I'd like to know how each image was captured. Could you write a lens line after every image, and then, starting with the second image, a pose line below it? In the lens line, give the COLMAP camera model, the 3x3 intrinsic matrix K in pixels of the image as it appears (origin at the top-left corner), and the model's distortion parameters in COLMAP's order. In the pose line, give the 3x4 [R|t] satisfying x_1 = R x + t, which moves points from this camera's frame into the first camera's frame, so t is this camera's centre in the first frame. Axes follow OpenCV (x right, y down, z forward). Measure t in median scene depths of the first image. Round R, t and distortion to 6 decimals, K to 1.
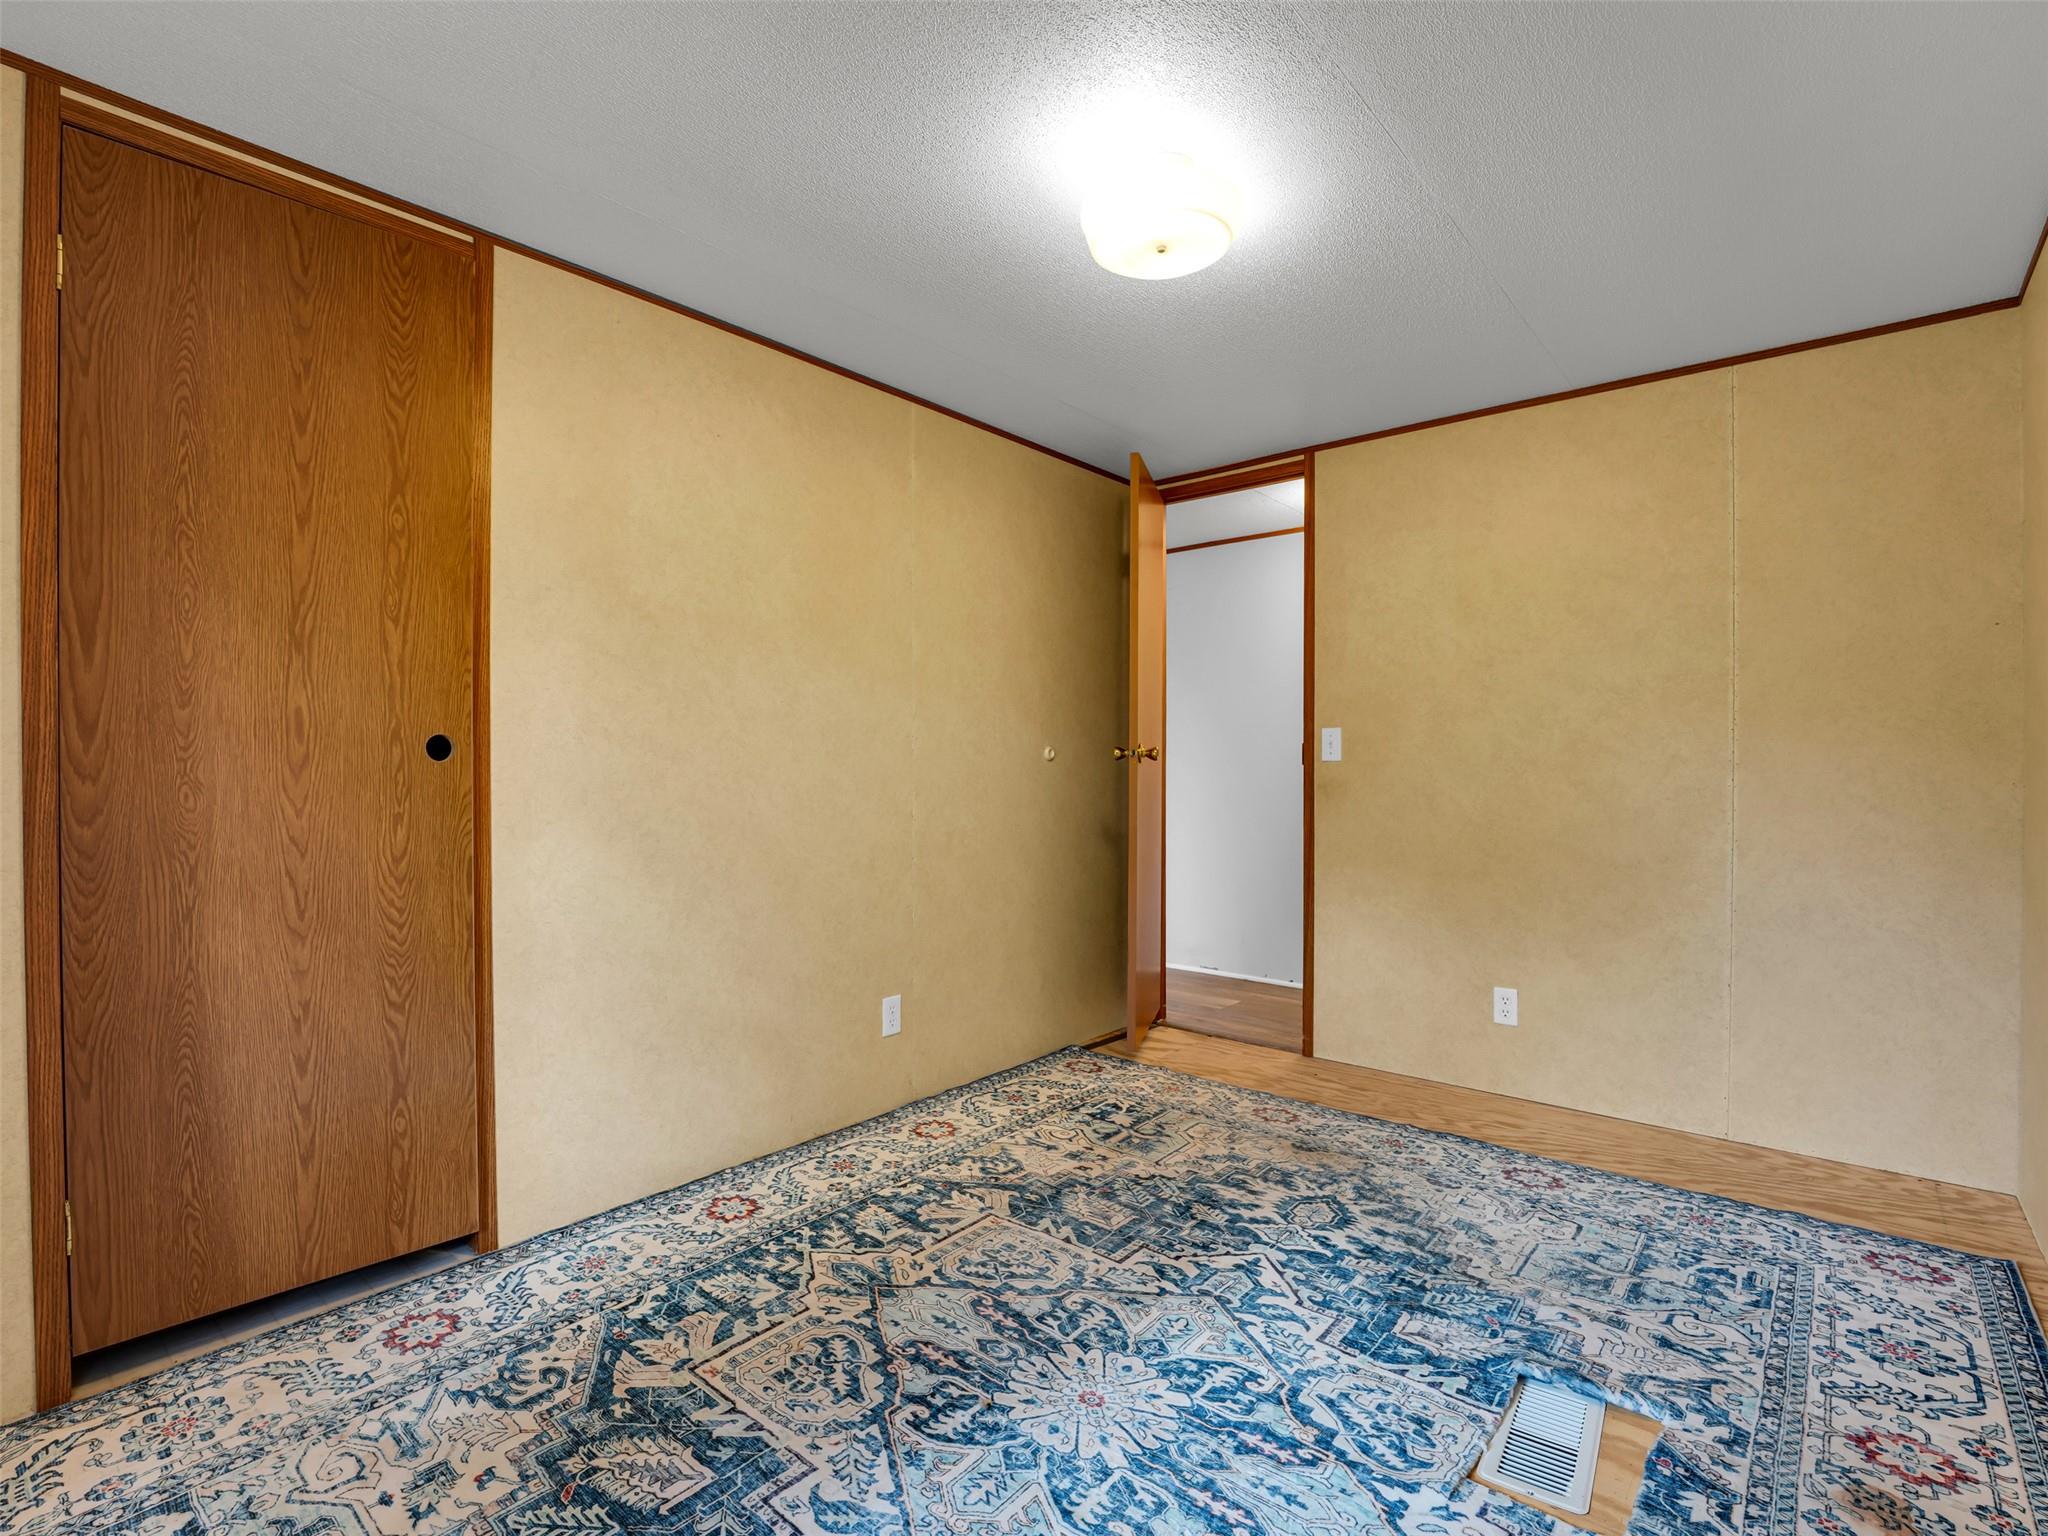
lens RADIAL K [[961.6, 0, 1024.3], [0, 961.6, 768.0], [0, 0, 1]] dist [-0.008110, -0.000124]
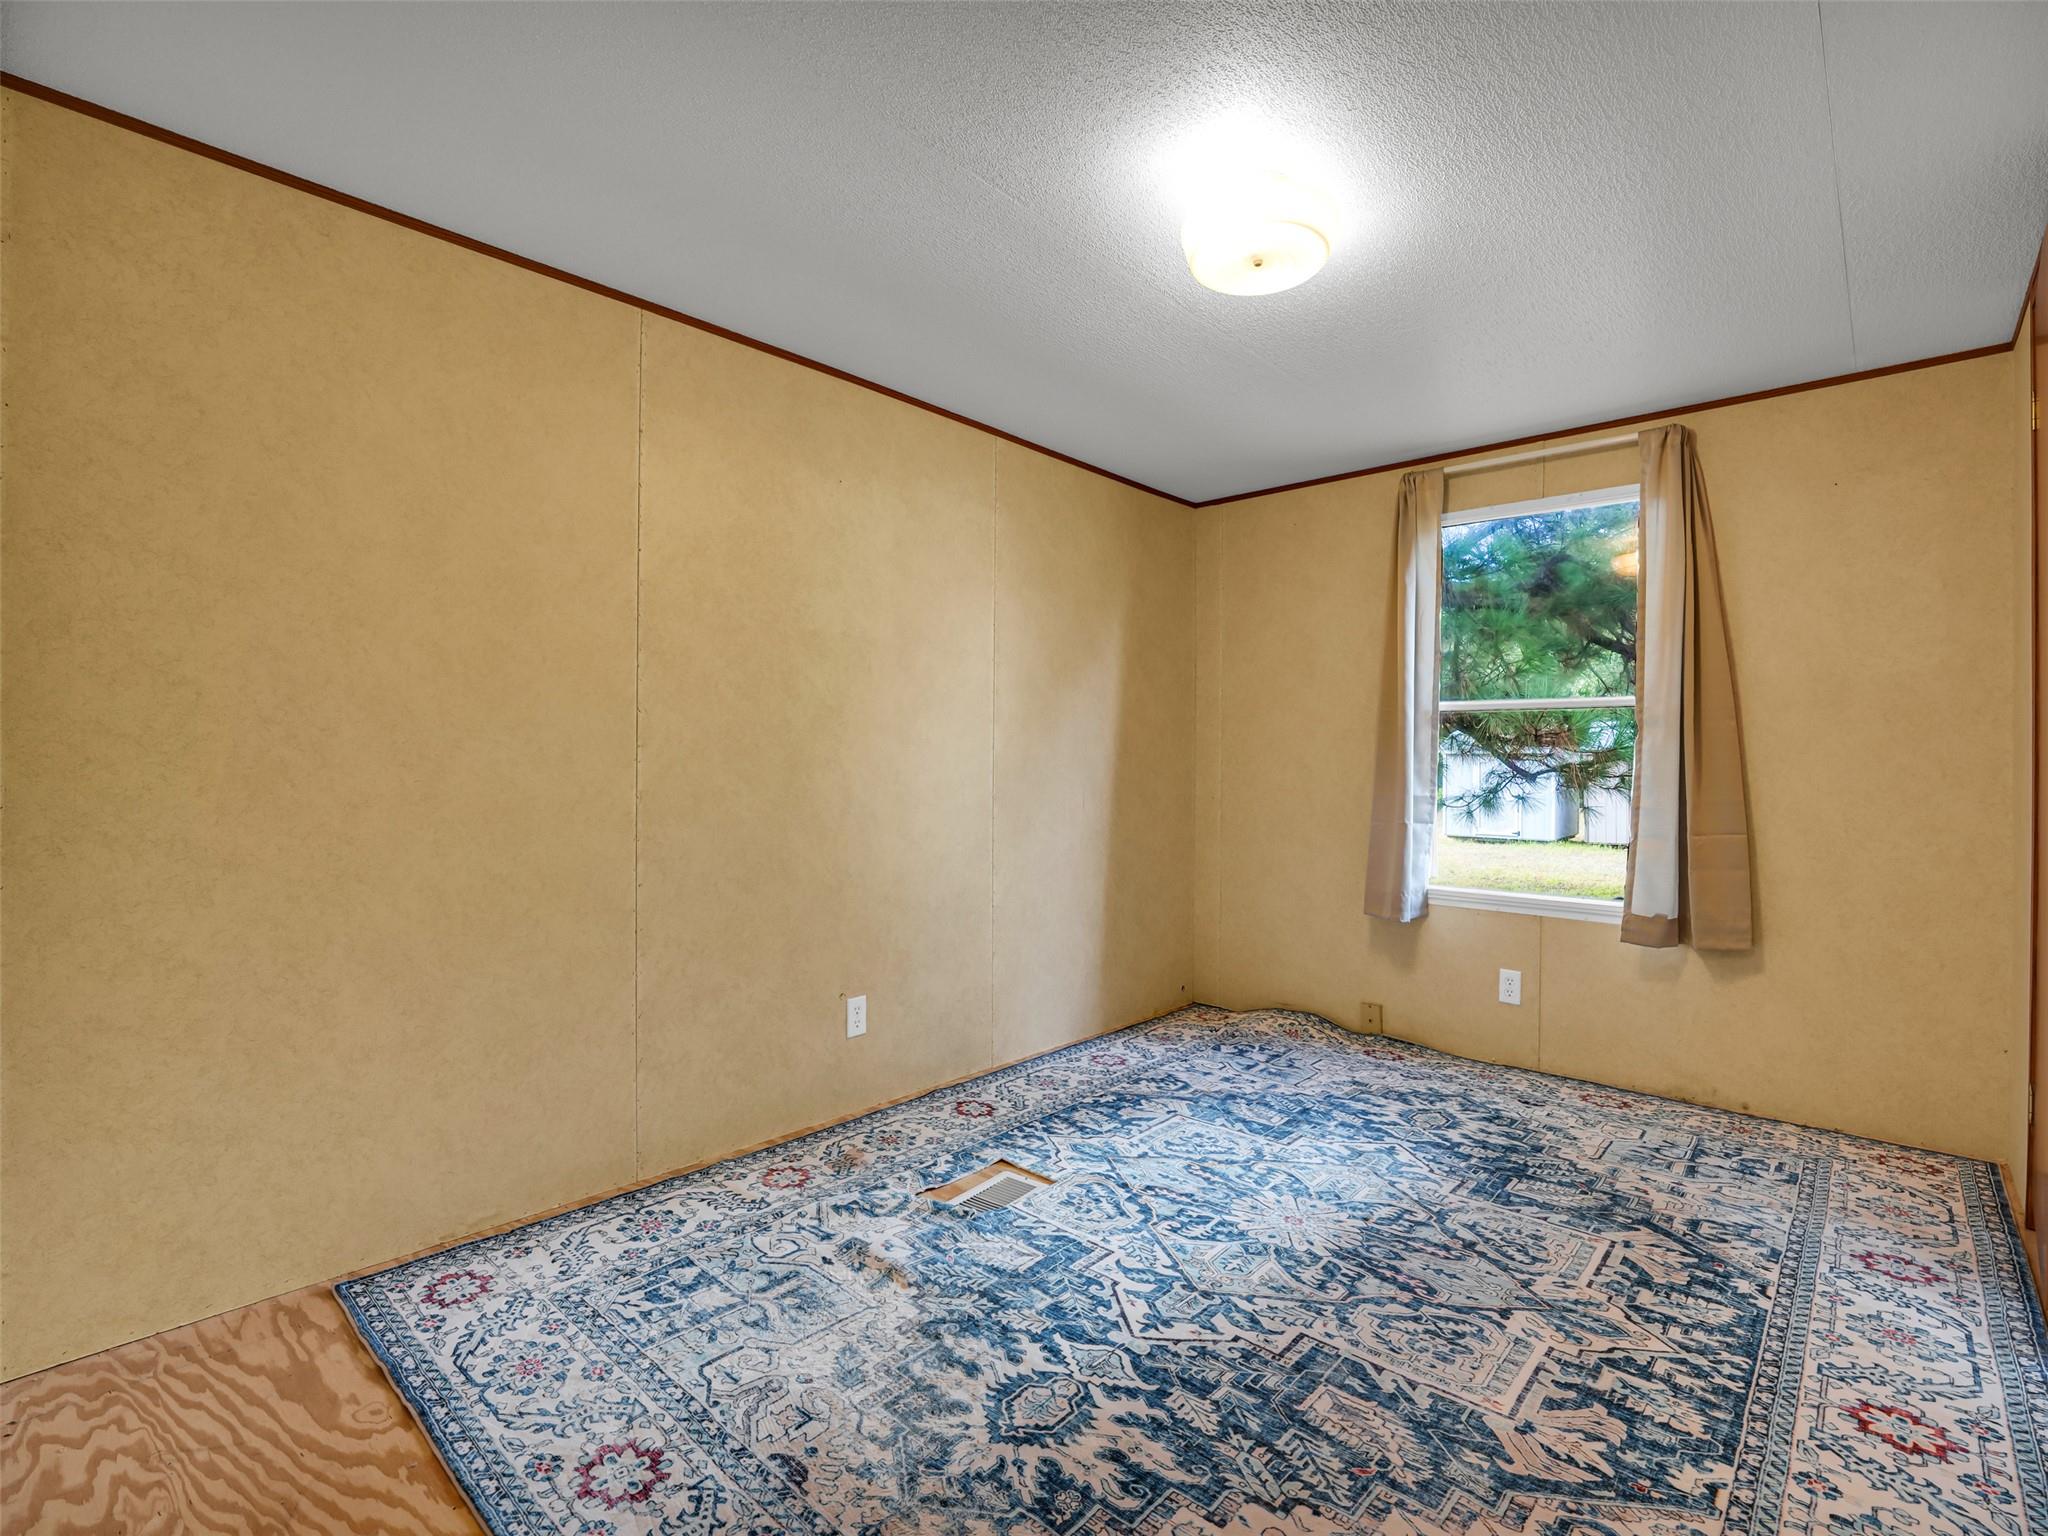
lens RADIAL K [[961.6, 0, 1023.8], [0, 961.6, 765.7], [0, 0, 1]] dist [-0.008110, -0.000124]
pose [[-0.999233, -0.010953, 0.037595, 0.344420], [-0.010706, 0.999920, 0.006764, -0.006772], [-0.037666, 0.006356, -0.999270, 1.985716]]
